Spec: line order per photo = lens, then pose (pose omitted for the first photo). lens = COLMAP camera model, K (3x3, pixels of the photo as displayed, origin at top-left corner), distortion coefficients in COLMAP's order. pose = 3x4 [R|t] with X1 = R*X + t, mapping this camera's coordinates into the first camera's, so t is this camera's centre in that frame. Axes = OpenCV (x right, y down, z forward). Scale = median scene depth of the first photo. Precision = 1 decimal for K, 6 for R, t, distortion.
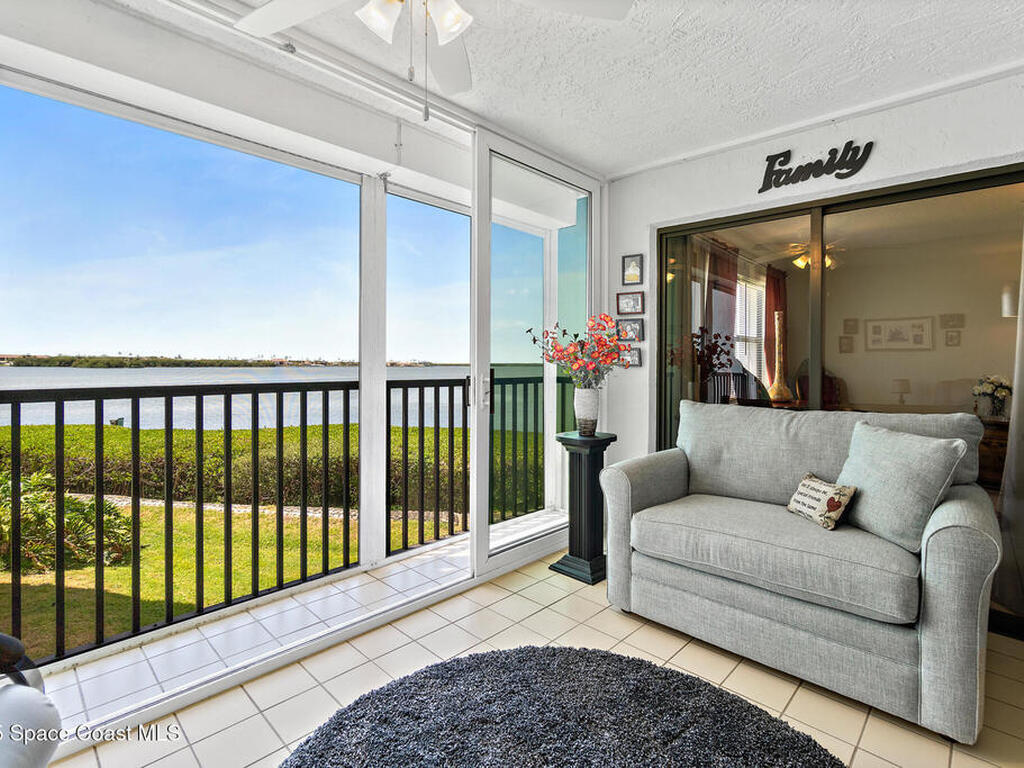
lens RADIAL K [[498.8, 0, 505.2], [0, 498.8, 364.2], [0, 0, 1]] dist [-0.004471, 0.001014]
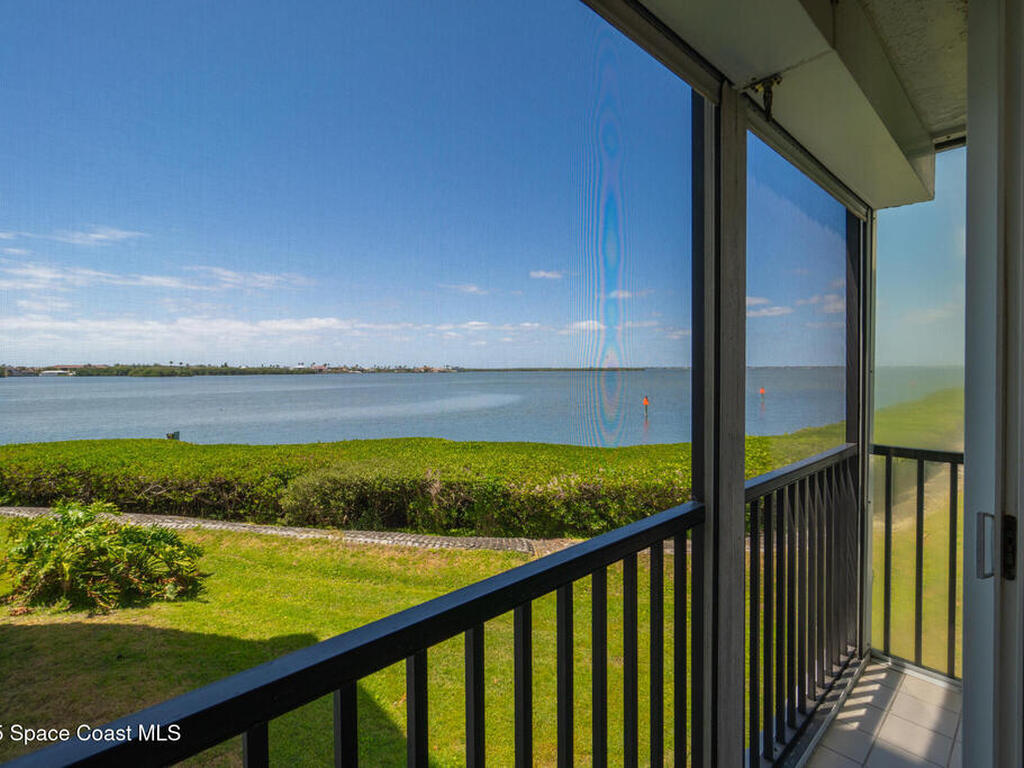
lens RADIAL K [[491.8, 0, 507.2], [0, 491.8, 371.0], [0, 0, 1]] dist [-0.009448, 0.002919]
pose [[0.998310, -0.008459, -0.057500, -0.497445], [0.008656, 0.999957, 0.003176, -0.109733], [0.057471, -0.003668, 0.998340, 0.524084]]
